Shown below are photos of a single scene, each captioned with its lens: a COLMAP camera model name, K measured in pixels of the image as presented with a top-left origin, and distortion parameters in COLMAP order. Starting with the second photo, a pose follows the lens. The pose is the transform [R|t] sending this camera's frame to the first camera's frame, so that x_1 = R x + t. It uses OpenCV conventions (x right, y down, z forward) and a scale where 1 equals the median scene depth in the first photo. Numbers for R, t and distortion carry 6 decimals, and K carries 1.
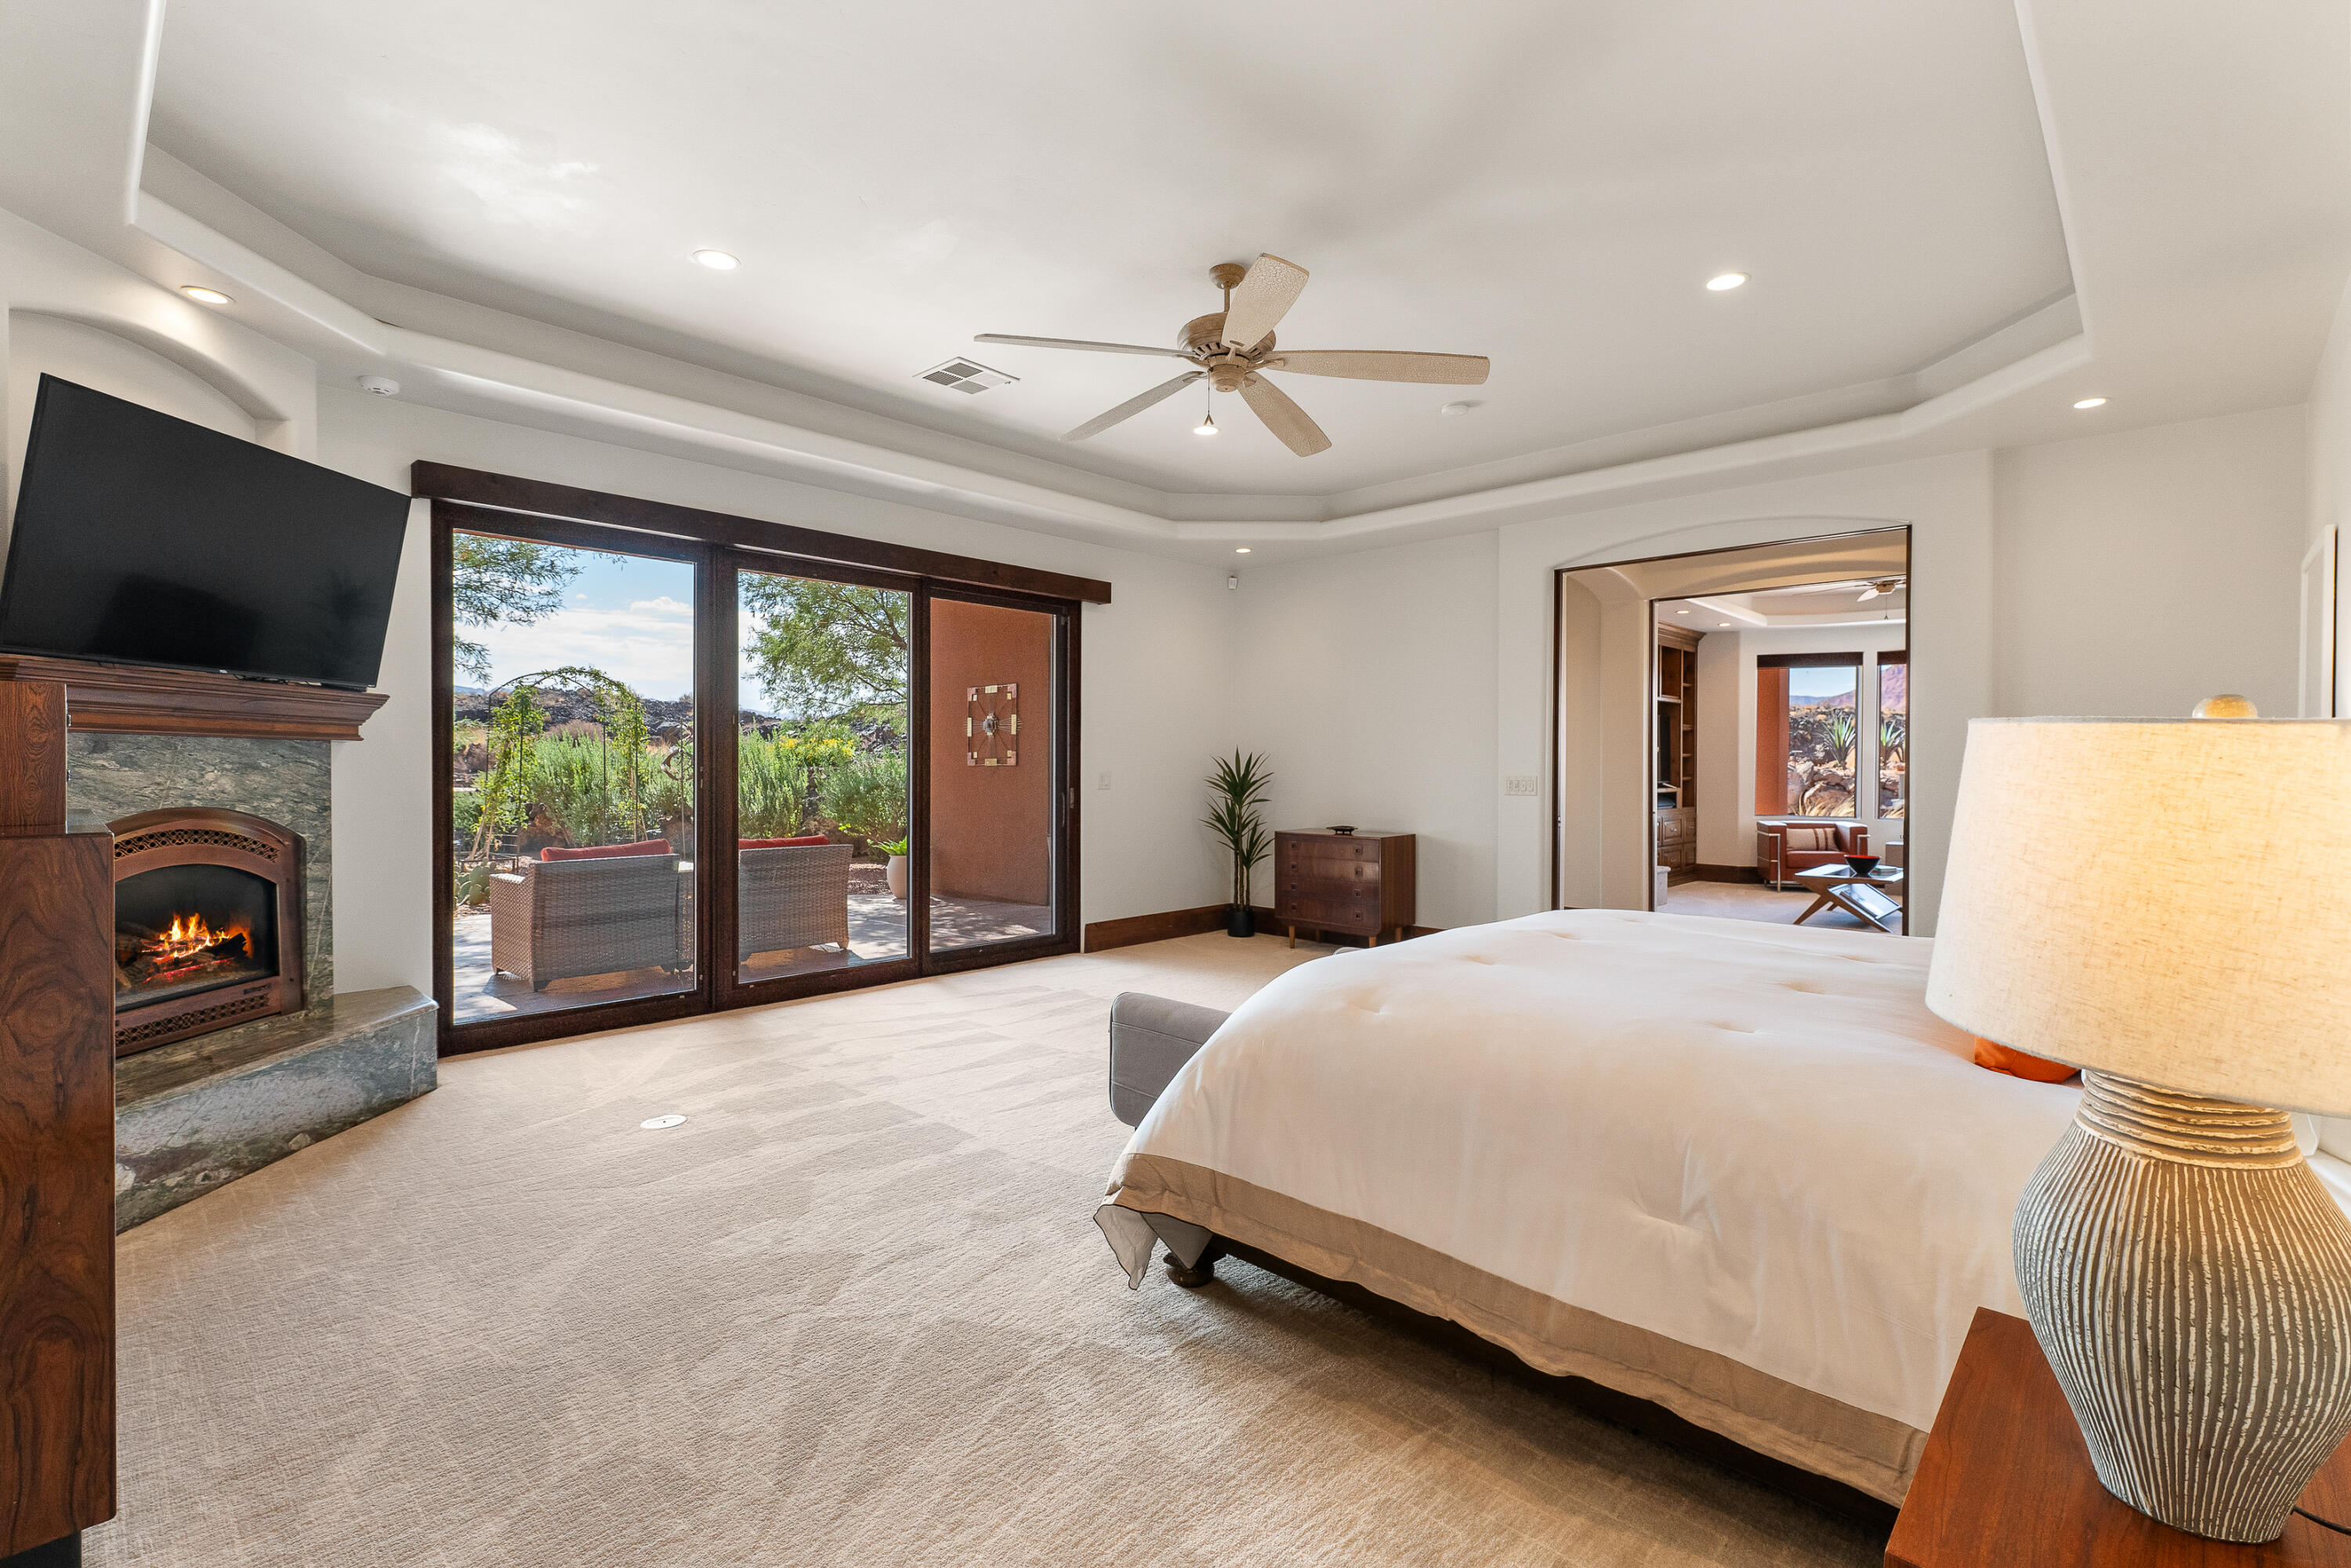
lens RADIAL K [[1073.7, 0, 1176.5], [0, 1073.7, 768.2], [0, 0, 1]] dist [0.005443, 0.000625]
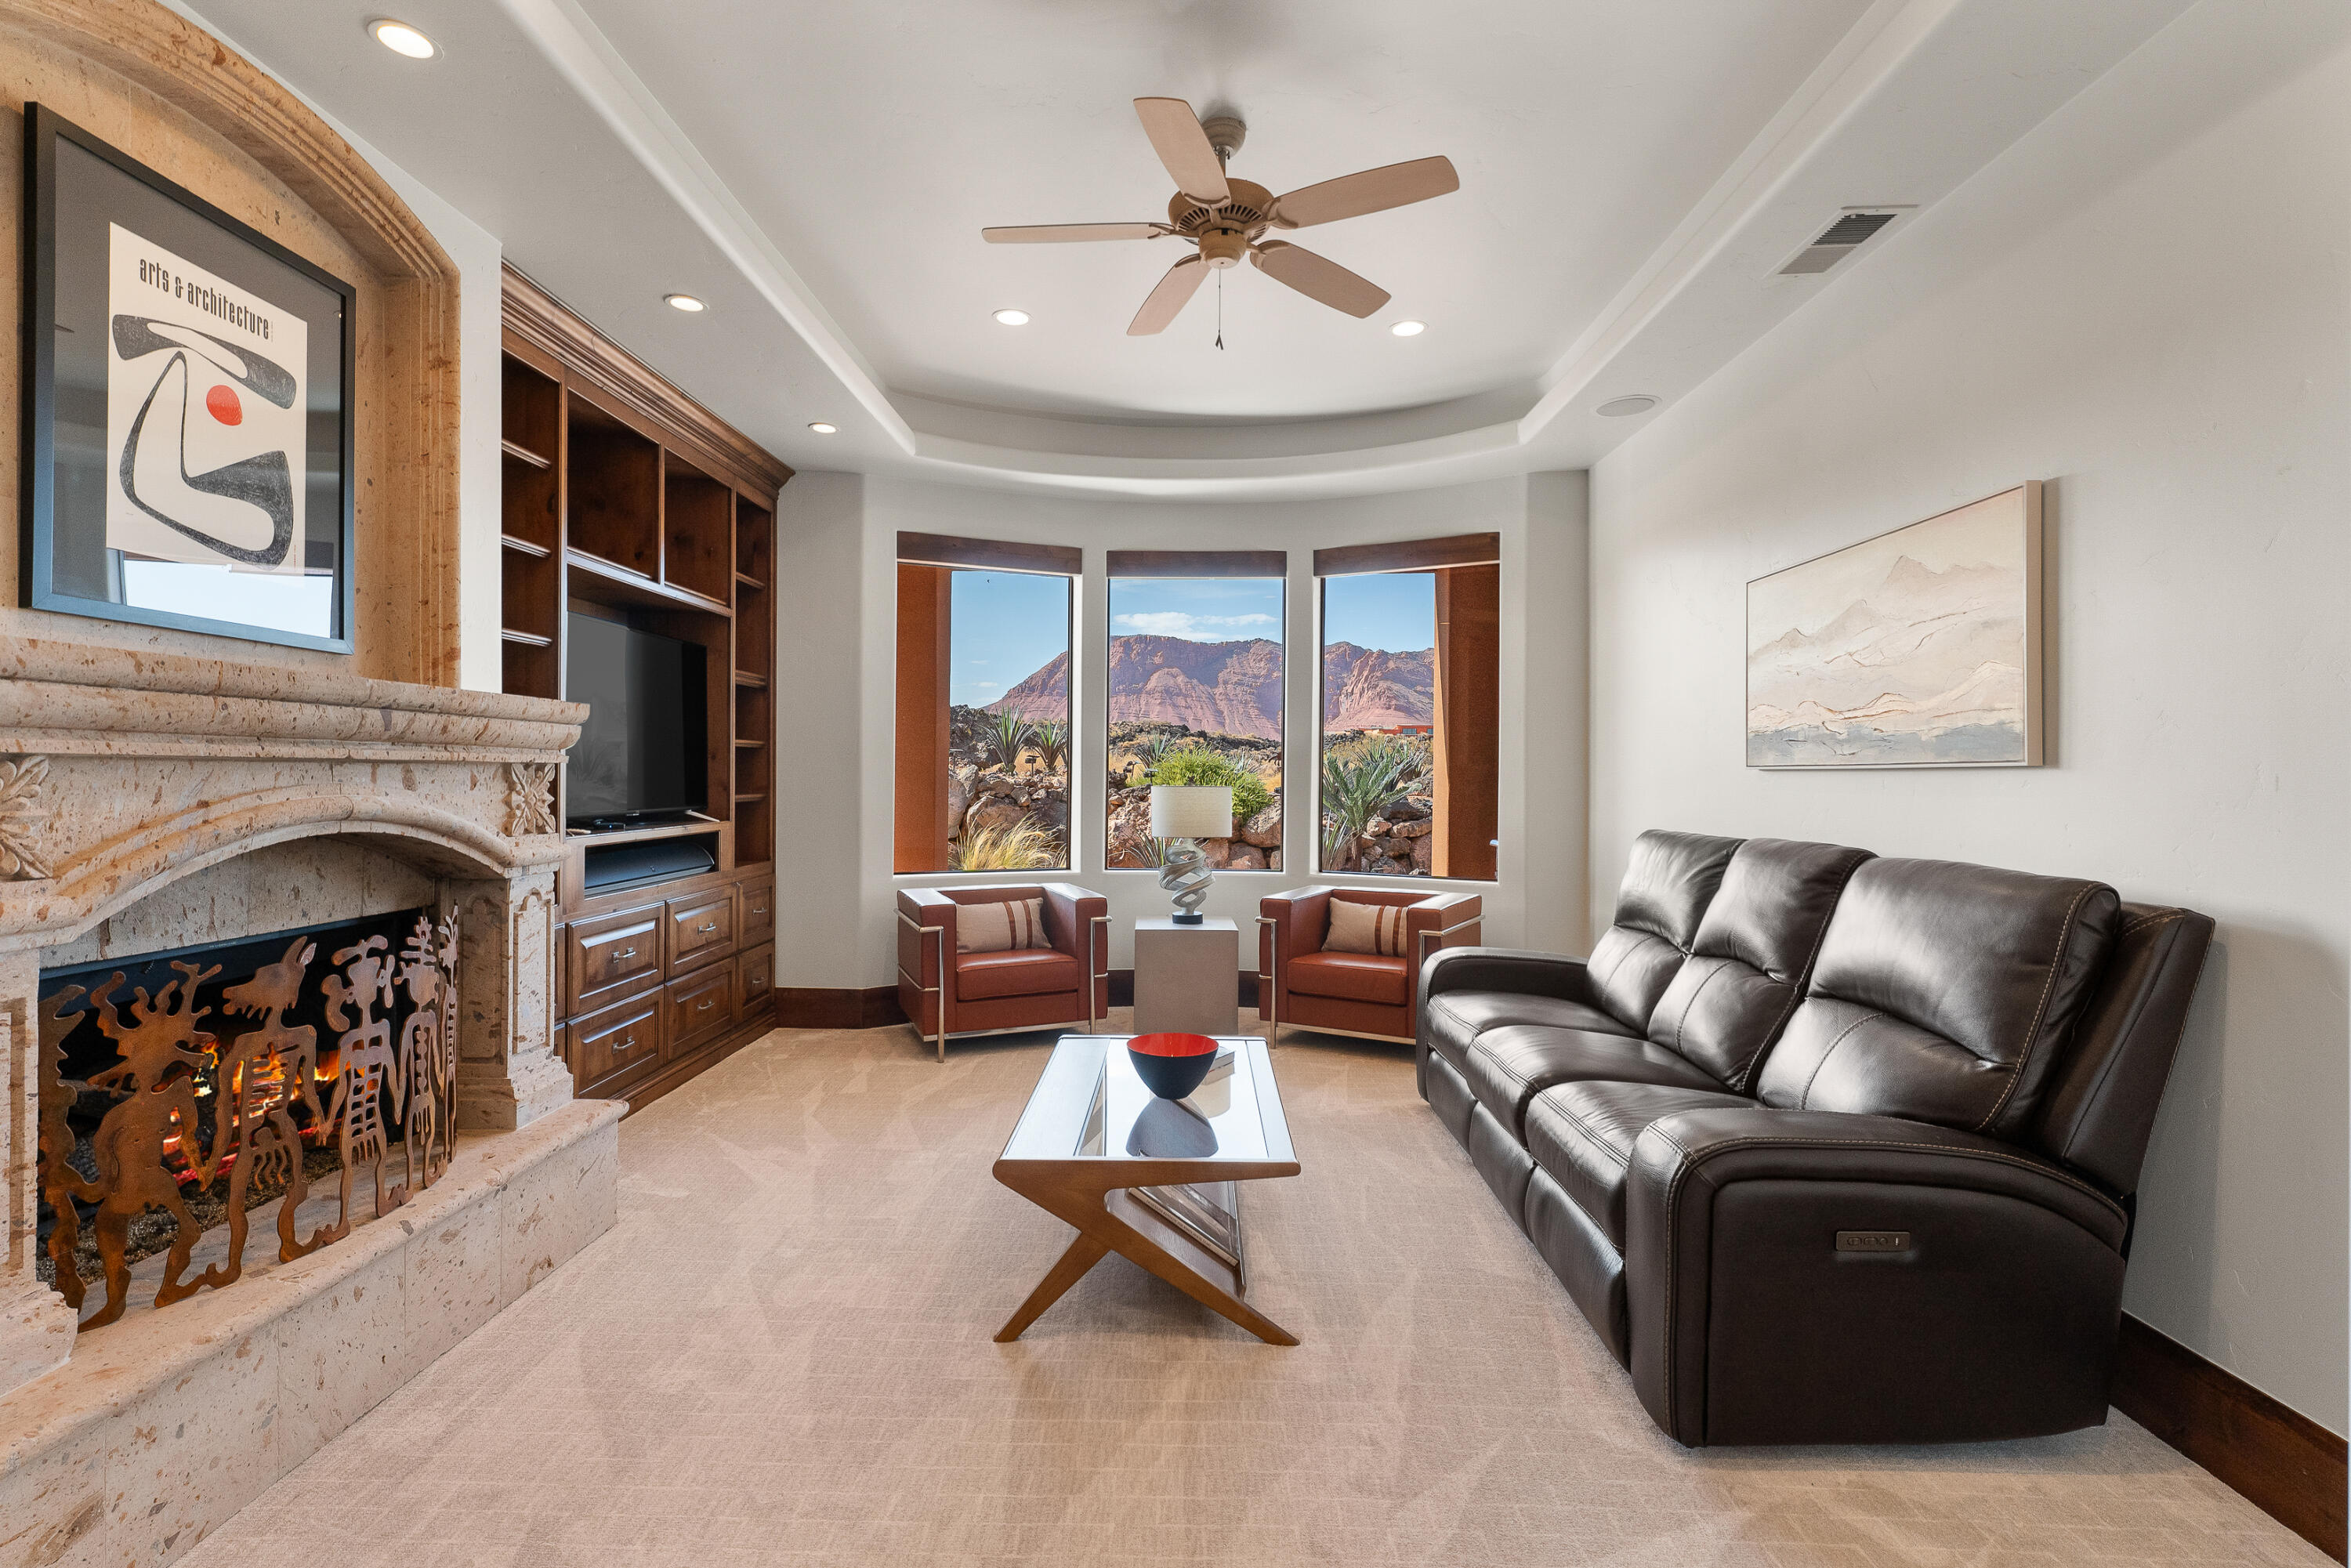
lens RADIAL K [[1073.7, 0, 1166.7], [0, 1073.7, 771.0], [0, 0, 1]] dist [0.005443, 0.000625]
pose [[0.748032, 0.000564, 0.663663, 0.318646], [0.000986, 0.999998, -0.001961, -0.000095], [-0.663662, 0.002121, 0.748029, 0.575261]]
